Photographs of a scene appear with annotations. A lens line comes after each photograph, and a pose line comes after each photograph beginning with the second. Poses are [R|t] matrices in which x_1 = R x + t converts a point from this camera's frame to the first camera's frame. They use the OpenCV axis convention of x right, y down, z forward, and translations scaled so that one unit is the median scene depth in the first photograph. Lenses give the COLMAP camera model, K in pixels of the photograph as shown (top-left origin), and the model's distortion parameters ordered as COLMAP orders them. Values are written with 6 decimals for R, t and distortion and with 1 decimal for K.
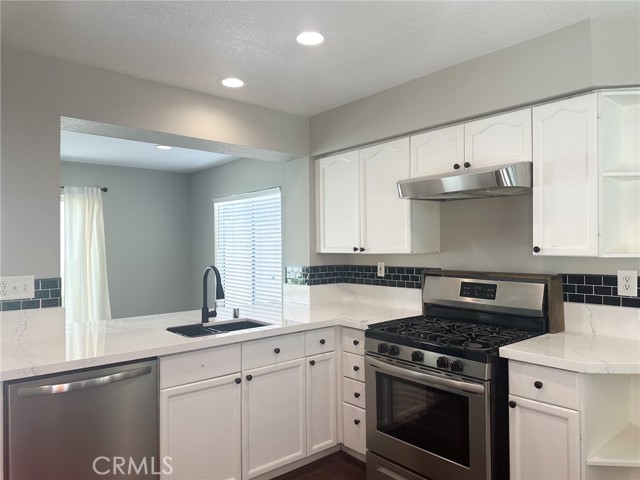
lens RADIAL K [[446.3, 0, 317.6], [0, 446.3, 241.7], [0, 0, 1]] dist [0.128335, -0.168841]
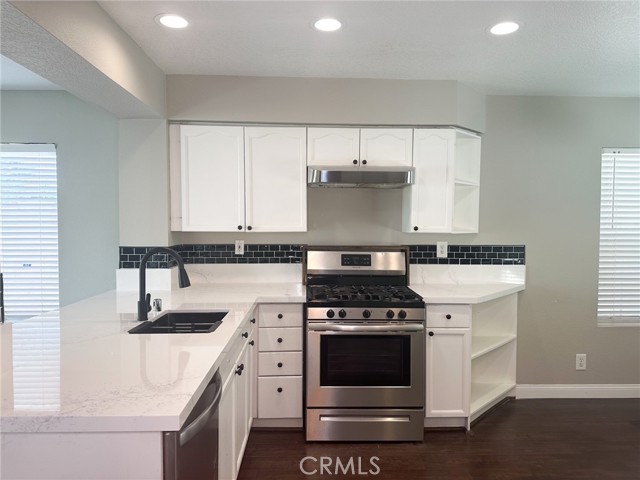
lens RADIAL K [[446.3, 0, 317.6], [0, 446.3, 241.7], [0, 0, 1]] dist [0.128335, -0.168841]
pose [[0.627659, -0.021116, 0.778202, -0.681455], [-0.018168, 0.998962, 0.041760, 0.003765], [-0.778276, -0.040349, 0.626625, 0.280697]]
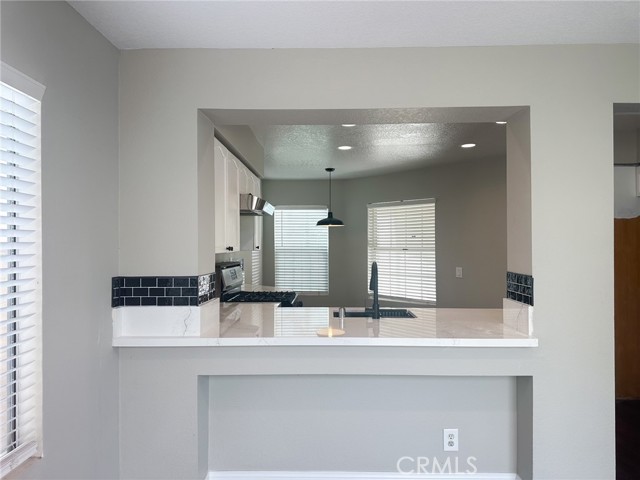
lens RADIAL K [[446.3, 0, 317.6], [0, 446.3, 241.7], [0, 0, 1]] dist [0.128335, -0.168841]
pose [[-0.749141, 0.012421, 0.662295, -0.841399], [-0.000711, 0.999809, -0.019556, 0.024192], [-0.662411, -0.015122, -0.748988, 1.884653]]
